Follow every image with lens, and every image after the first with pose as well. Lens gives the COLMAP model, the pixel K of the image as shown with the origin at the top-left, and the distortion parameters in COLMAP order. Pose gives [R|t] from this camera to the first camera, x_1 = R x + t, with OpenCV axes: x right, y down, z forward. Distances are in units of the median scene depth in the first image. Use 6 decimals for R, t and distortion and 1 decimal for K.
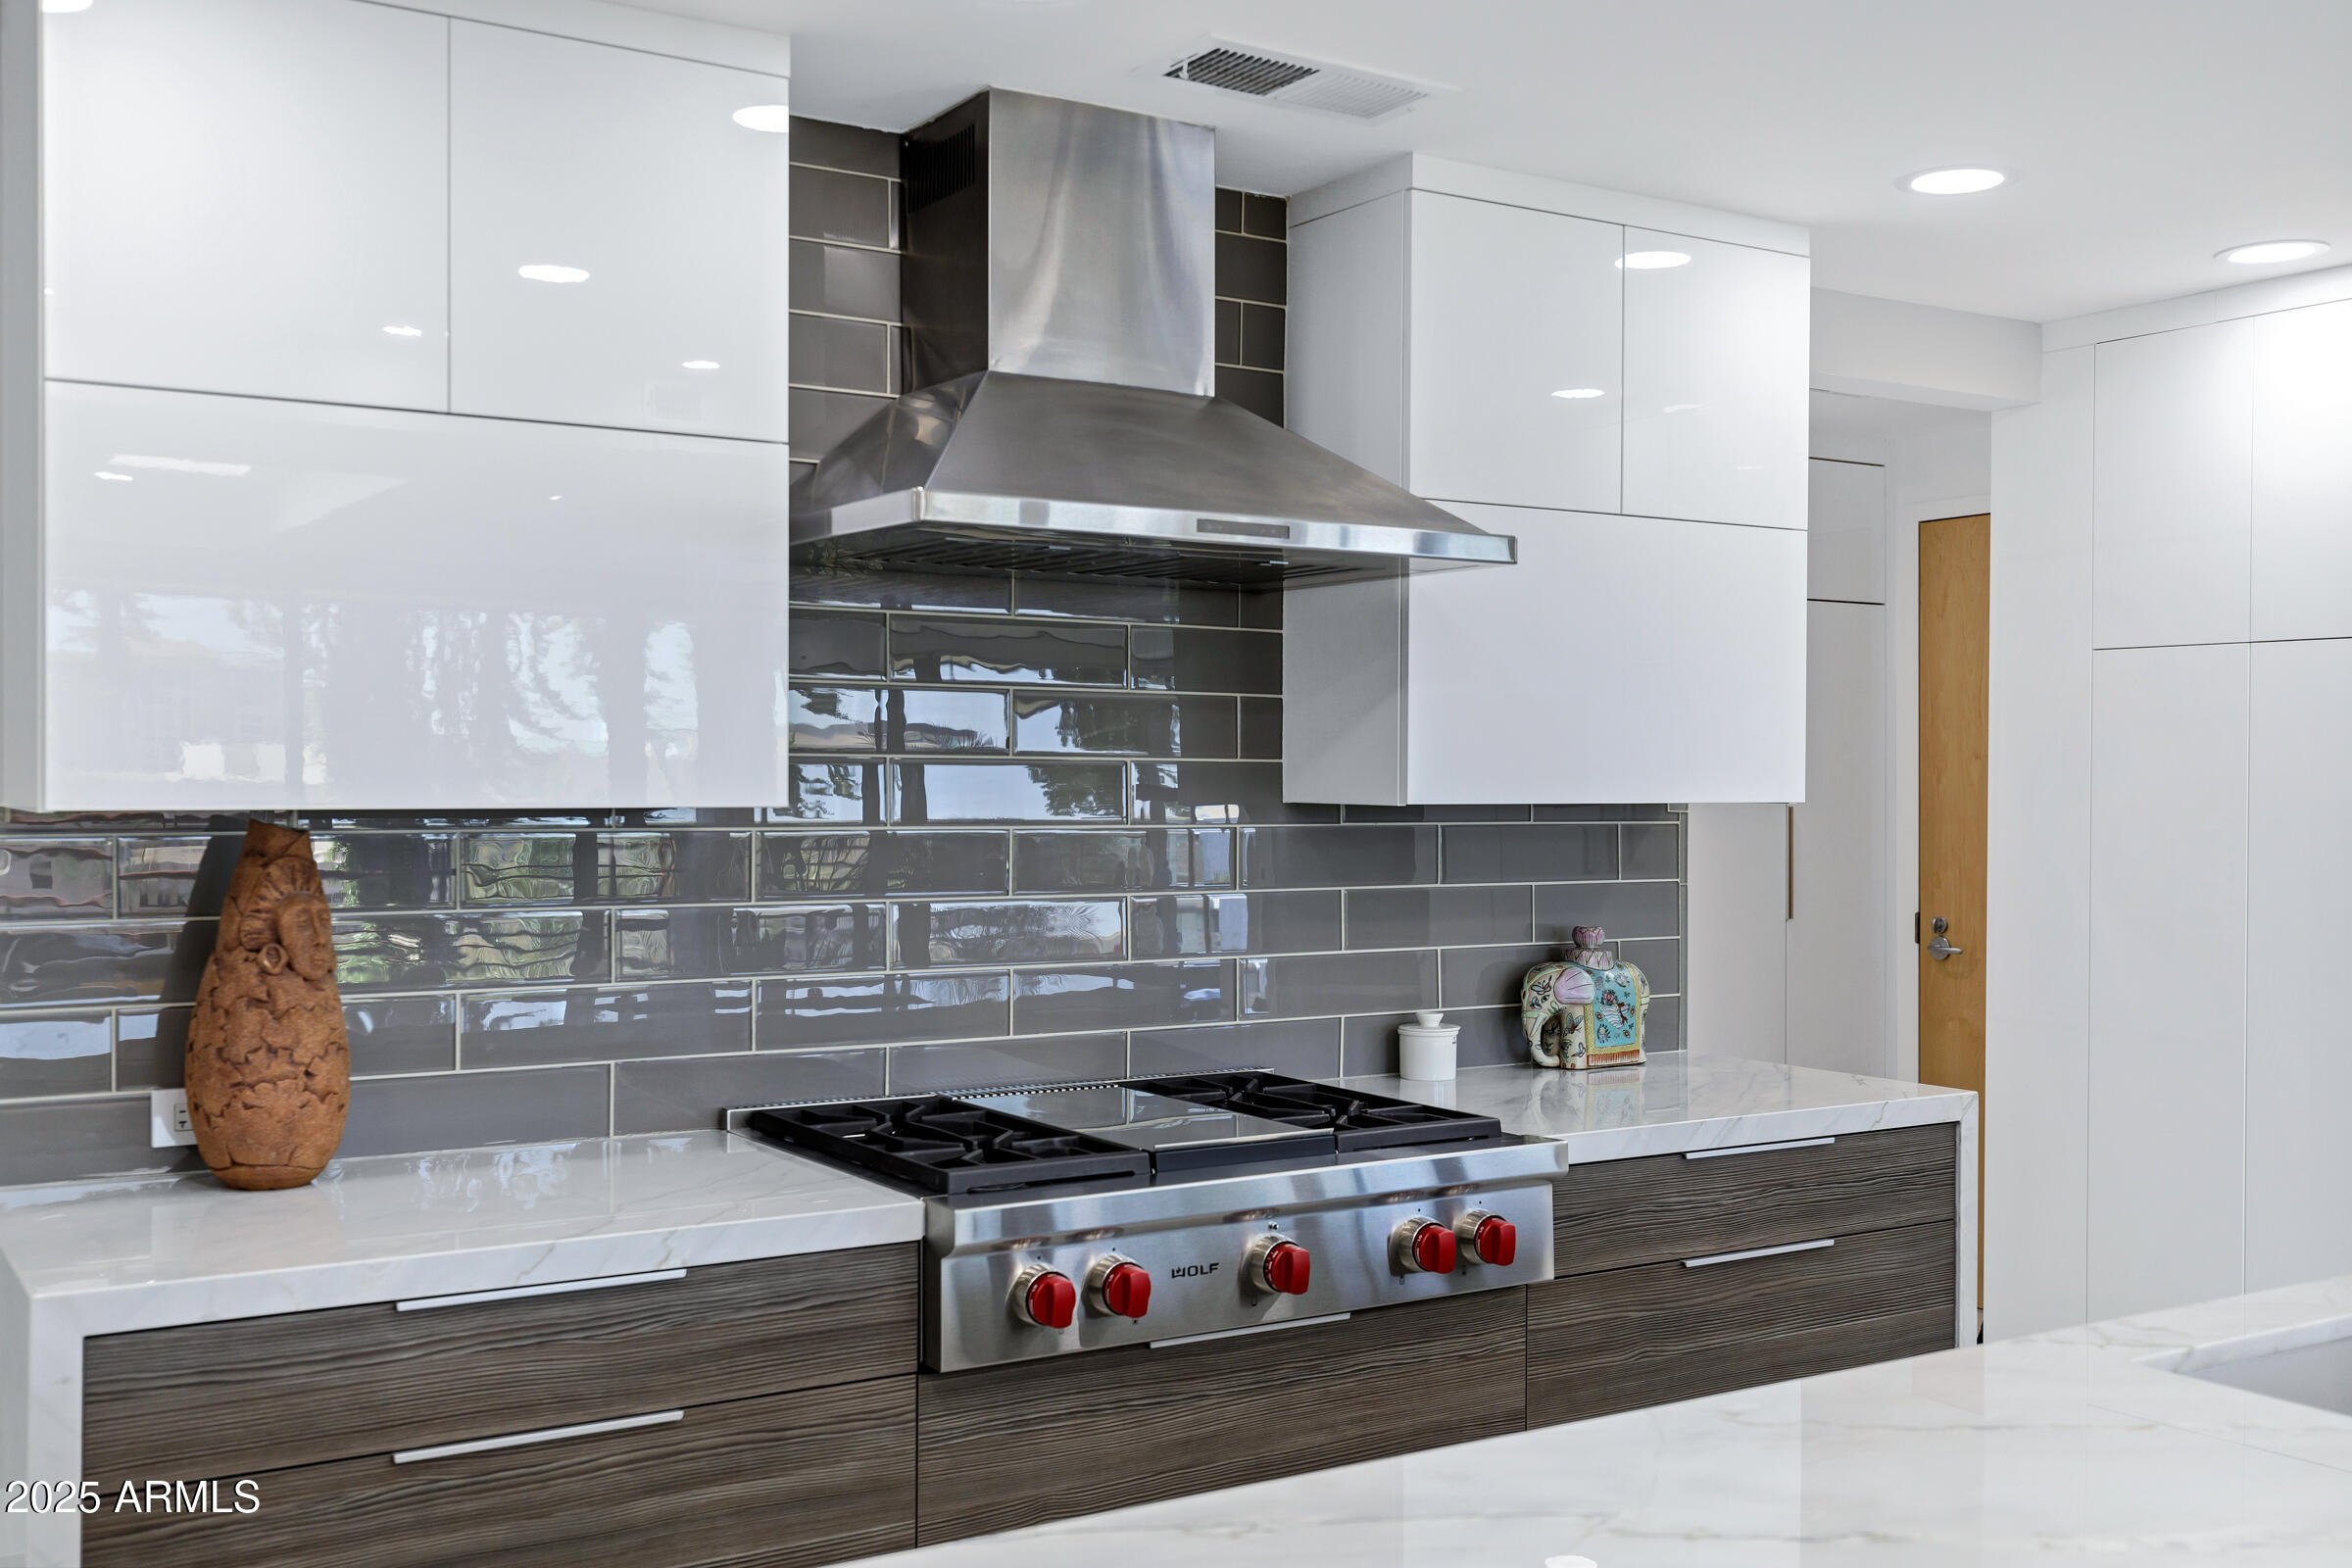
lens RADIAL K [[2265.6, 0, 1175.5], [0, 2265.6, 783.0], [0, 0, 1]] dist [0.024109, 0.000000]
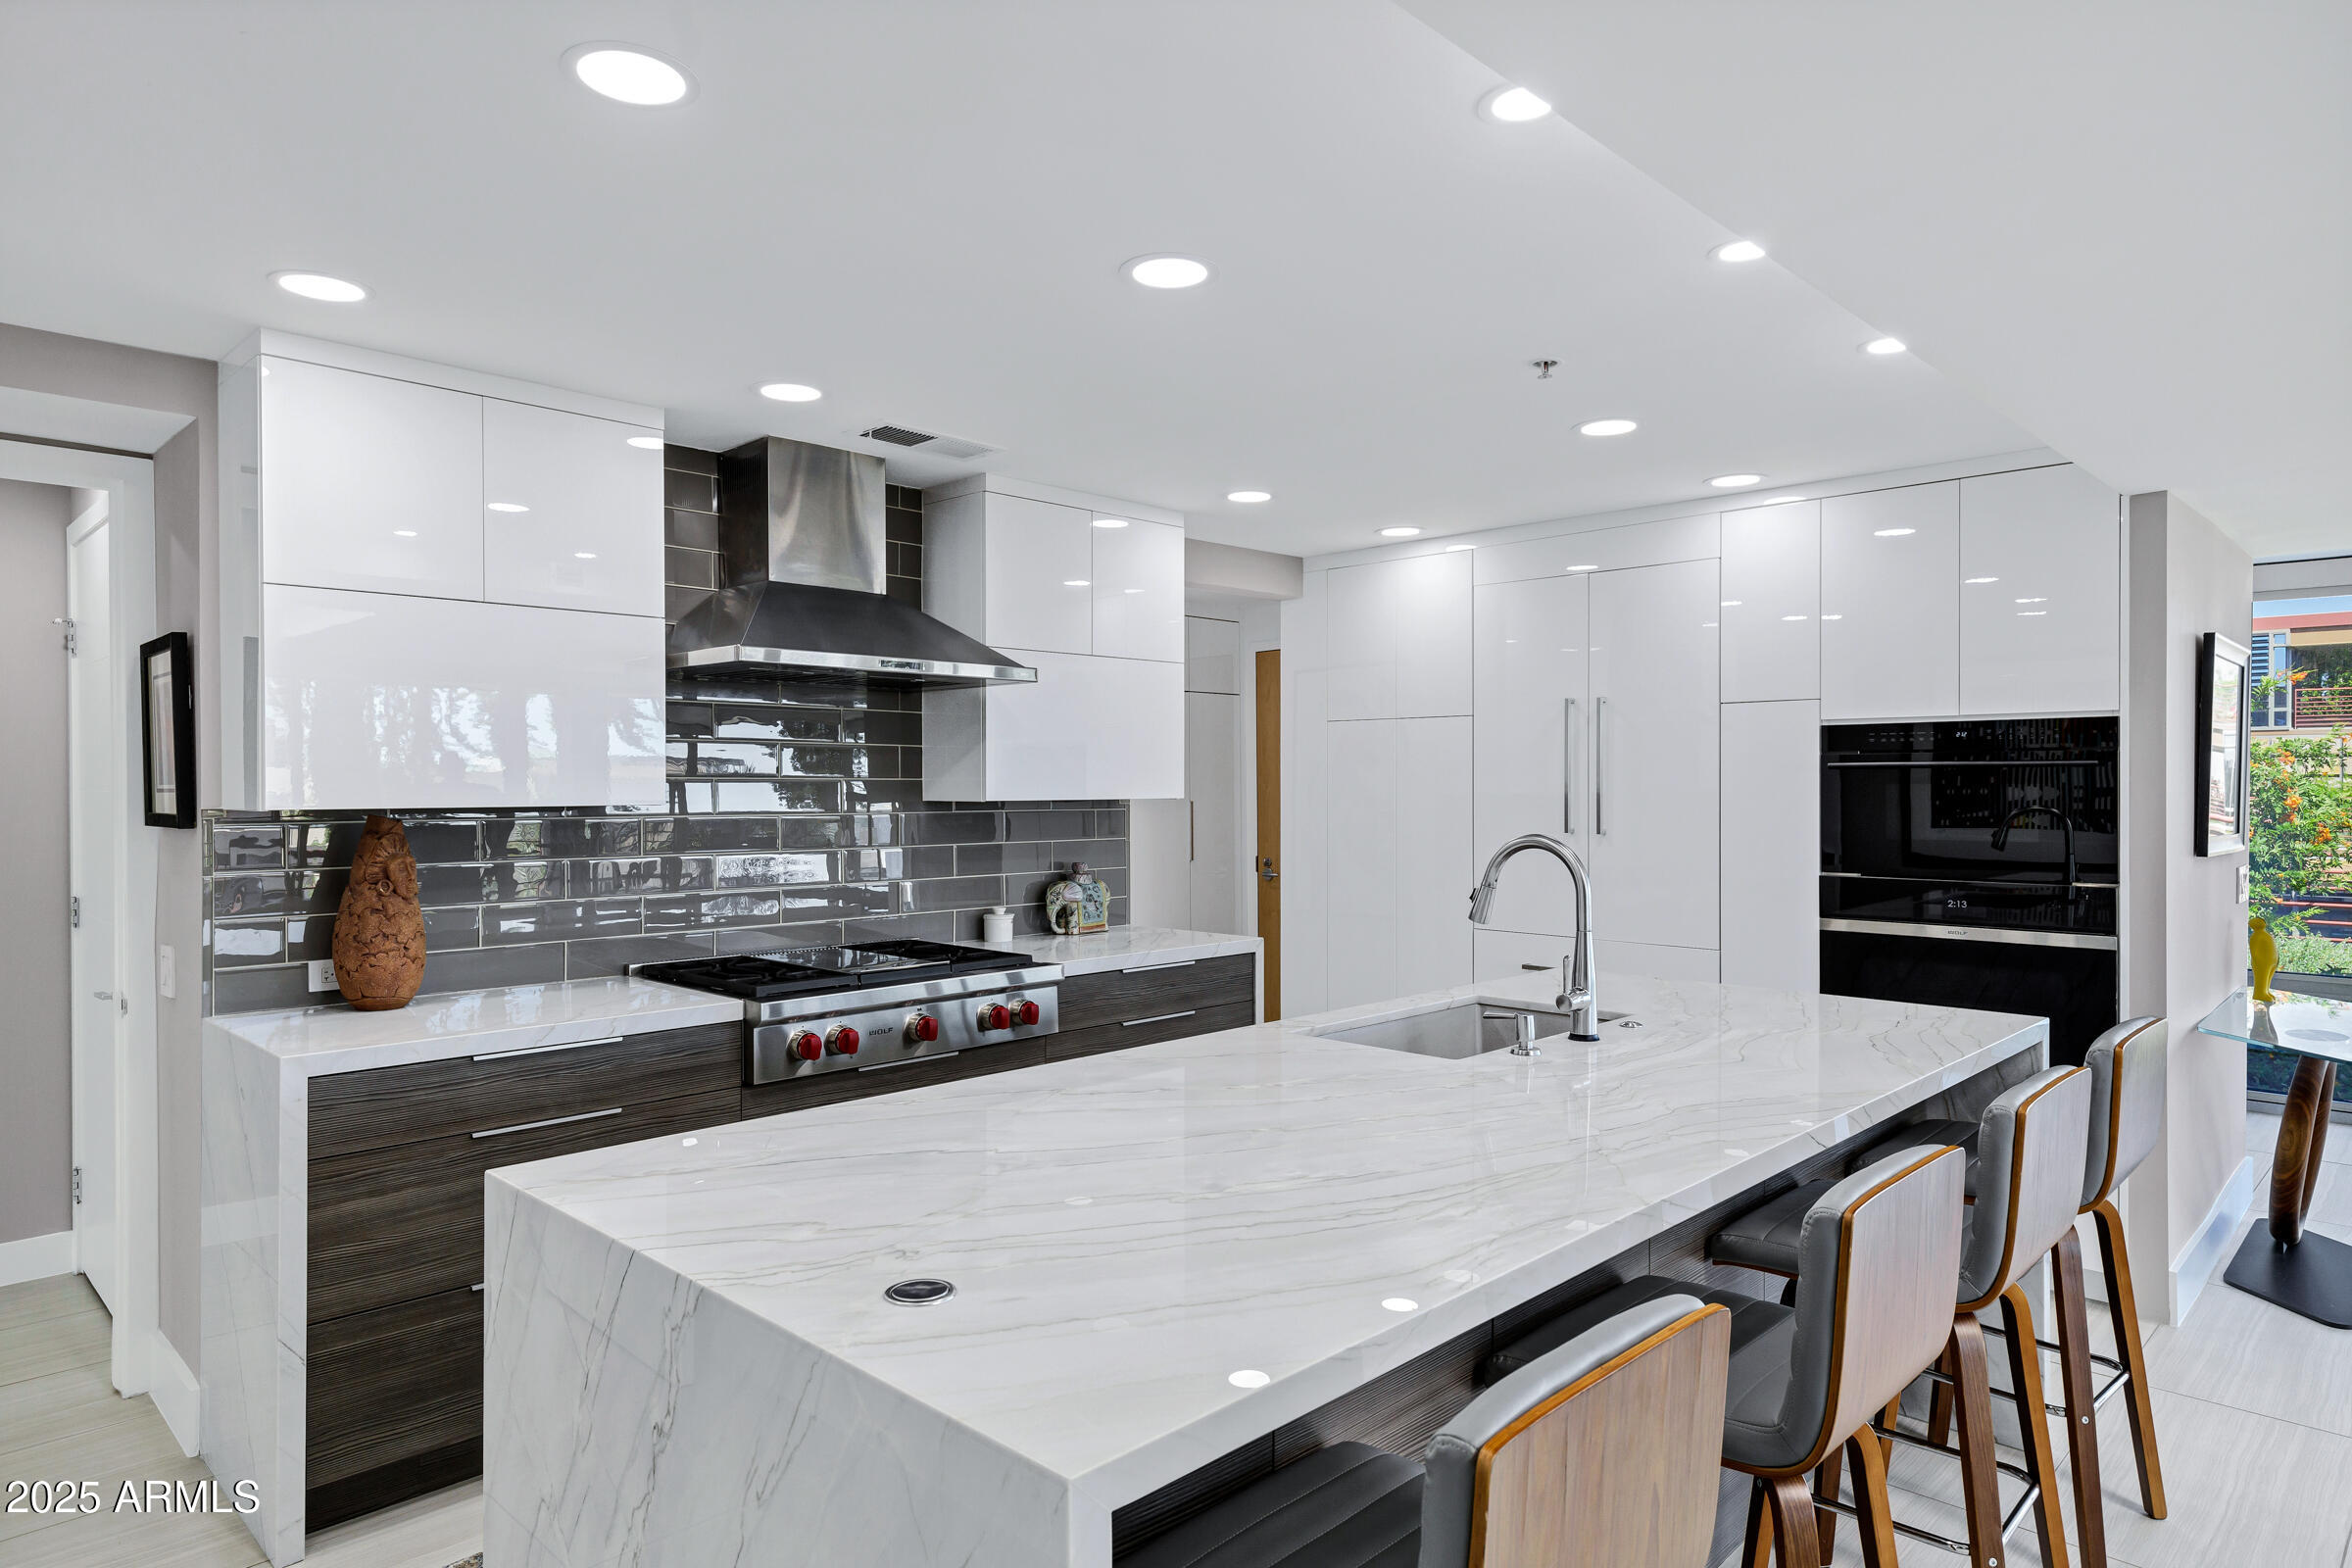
lens RADIAL K [[1356.7, 0, 1122.7], [0, 1356.7, 783.7], [0, 0, 1]] dist [0.006557, -0.005688]
pose [[0.980712, -0.006829, 0.195337, -0.012479], [0.007540, 0.999967, -0.002895, -0.001080], [-0.195311, 0.004312, 0.980732, -0.194086]]
